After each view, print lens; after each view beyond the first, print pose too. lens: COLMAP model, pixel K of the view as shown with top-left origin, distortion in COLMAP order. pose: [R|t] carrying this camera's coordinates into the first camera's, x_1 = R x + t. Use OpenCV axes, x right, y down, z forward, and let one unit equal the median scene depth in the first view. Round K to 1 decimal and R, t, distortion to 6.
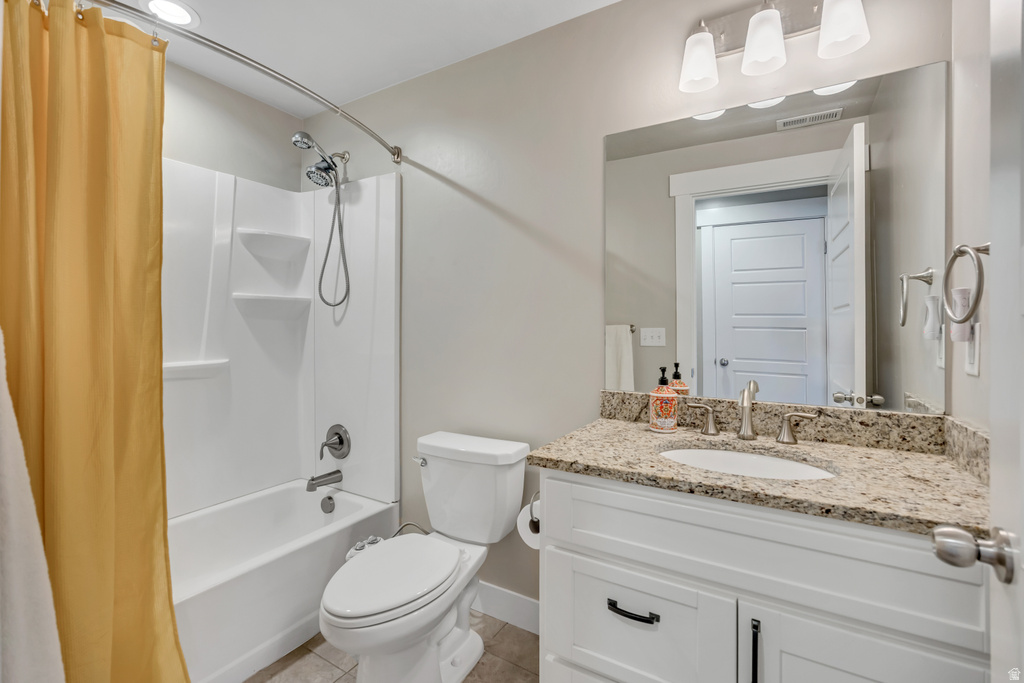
lens RADIAL K [[457.3, 0, 511.1], [0, 457.3, 333.3], [0, 0, 1]] dist [-0.011412, 0.000633]
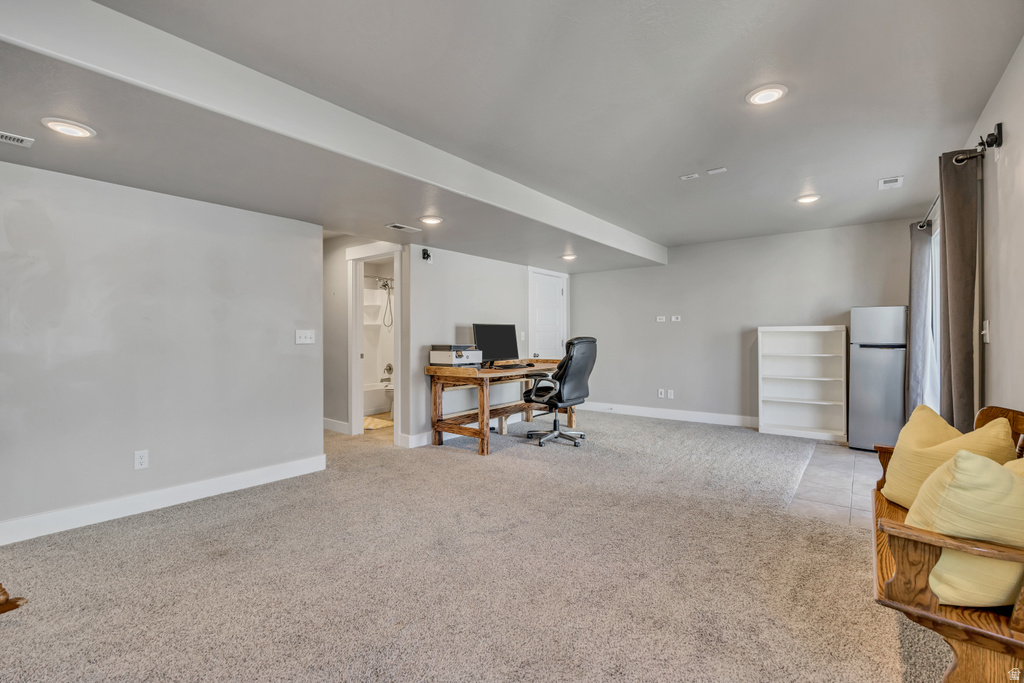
lens RADIAL K [[457.3, 0, 515.5], [0, 457.3, 338.8], [0, 0, 1]] dist [-0.011412, 0.000633]
pose [[0.993770, -0.004179, -0.111373, 0.859914], [0.004361, 0.999990, 0.001394, 0.025778], [0.111366, -0.001871, 0.993778, -2.091530]]
